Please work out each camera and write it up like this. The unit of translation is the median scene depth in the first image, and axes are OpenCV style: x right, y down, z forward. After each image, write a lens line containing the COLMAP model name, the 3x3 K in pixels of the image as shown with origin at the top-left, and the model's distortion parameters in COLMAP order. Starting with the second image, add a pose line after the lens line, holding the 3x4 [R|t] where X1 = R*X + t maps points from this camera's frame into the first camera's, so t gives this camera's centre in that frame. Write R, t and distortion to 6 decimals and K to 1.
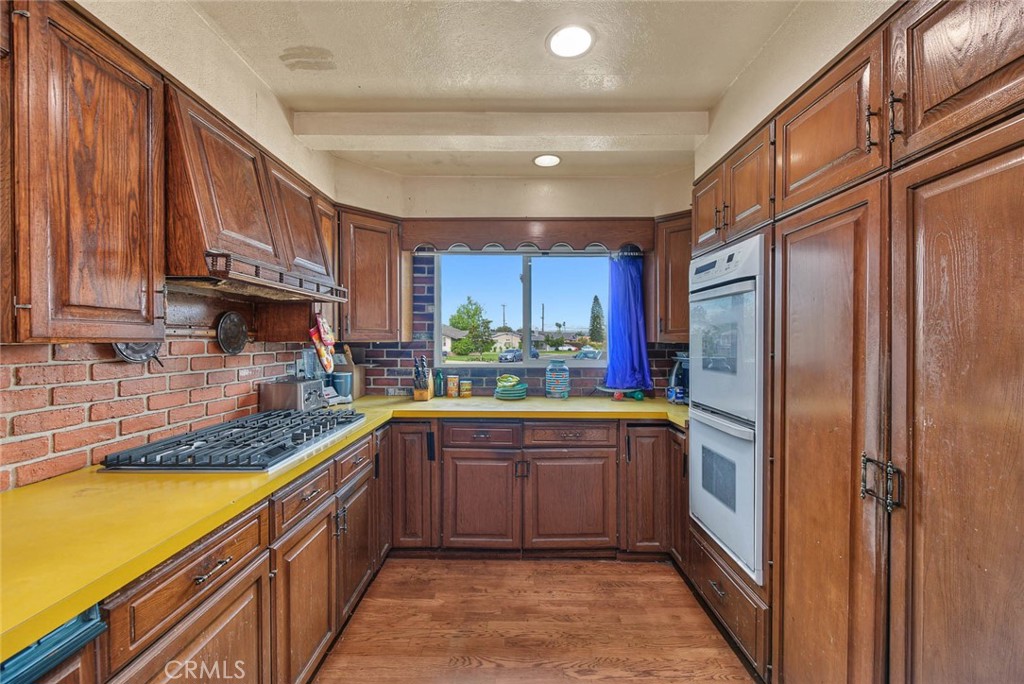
lens RADIAL K [[414.7, 0, 508.5], [0, 414.7, 340.9], [0, 0, 1]] dist [-0.001822, -0.000894]
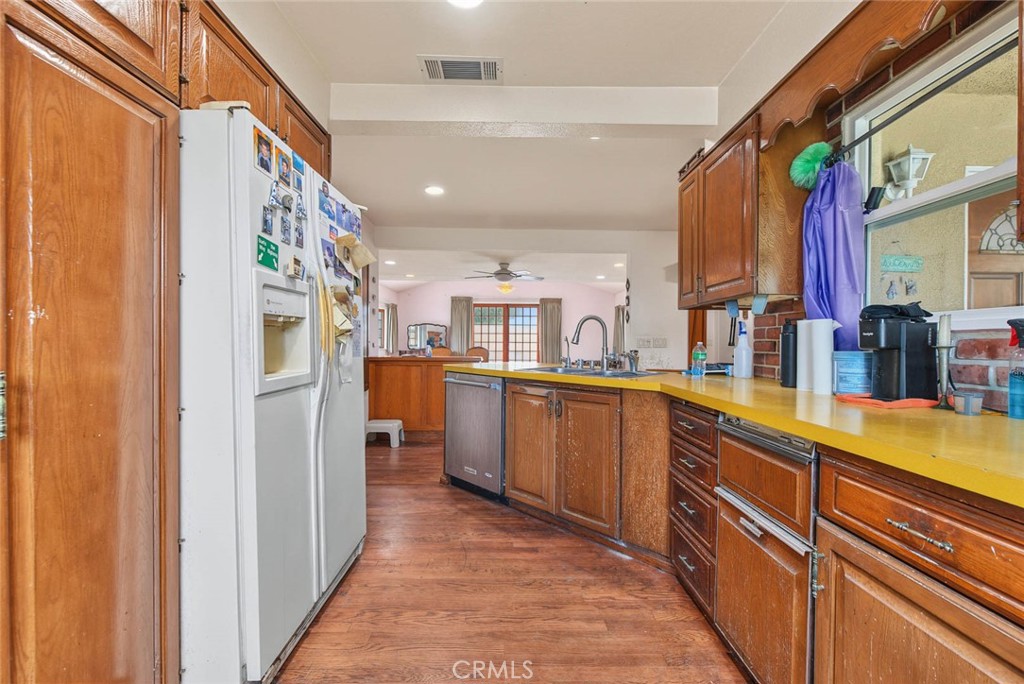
lens RADIAL K [[407.7, 0, 510.6], [0, 407.7, 344.7], [0, 0, 1]] dist [-0.008069, -0.000447]
pose [[-0.999755, -0.008772, -0.020334, 0.010072], [-0.008901, 0.999941, 0.006267, 0.092760], [0.020278, 0.006446, -0.999774, 0.705699]]
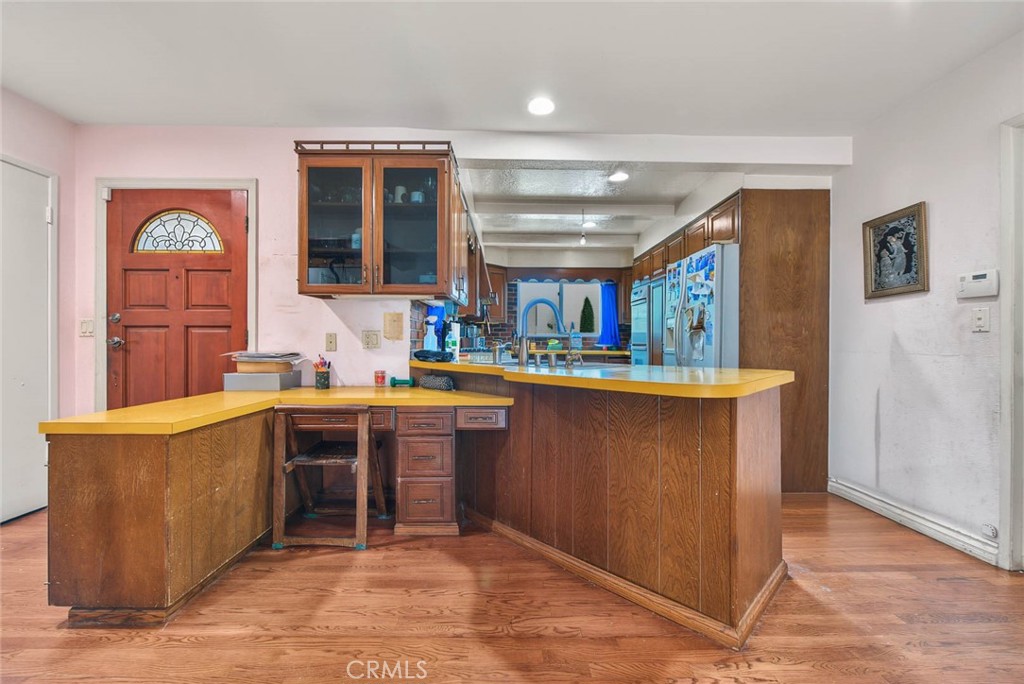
lens RADIAL K [[414.7, 0, 508.5], [0, 414.7, 340.9], [0, 0, 1]] dist [-0.001822, -0.000894]
pose [[0.999659, 0.001221, 0.026099, -0.348789], [-0.001105, 0.999989, -0.004450, 0.120483], [-0.026104, 0.004420, 0.999649, -1.368021]]
